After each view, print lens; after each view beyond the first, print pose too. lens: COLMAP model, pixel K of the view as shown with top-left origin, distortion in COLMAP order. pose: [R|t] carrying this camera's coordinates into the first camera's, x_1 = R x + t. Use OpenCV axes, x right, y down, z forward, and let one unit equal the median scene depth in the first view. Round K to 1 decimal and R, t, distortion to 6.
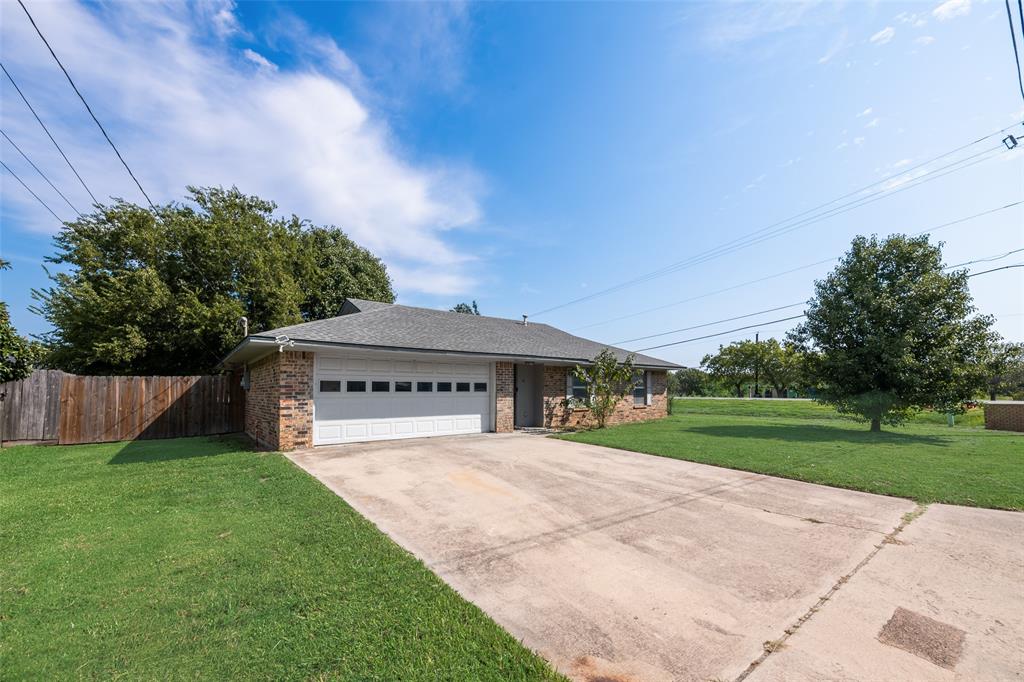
lens RADIAL K [[423.2, 0, 525.3], [0, 423.2, 357.3], [0, 0, 1]] dist [0.000326, -0.000255]
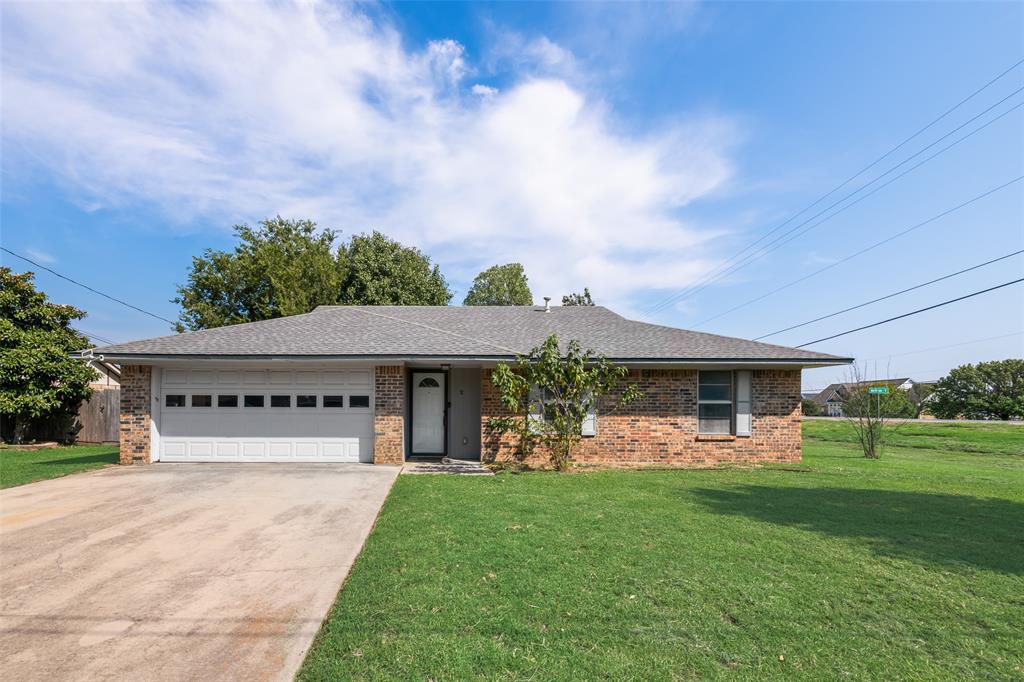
lens RADIAL K [[479.5, 0, 512.0], [0, 479.5, 372.8], [0, 0, 1]] dist [-0.002312, -0.000264]
pose [[0.769686, -0.042755, -0.636990, 0.465477], [0.046351, 0.998864, -0.011038, 0.030324], [0.636738, -0.021030, 0.770793, 0.376285]]
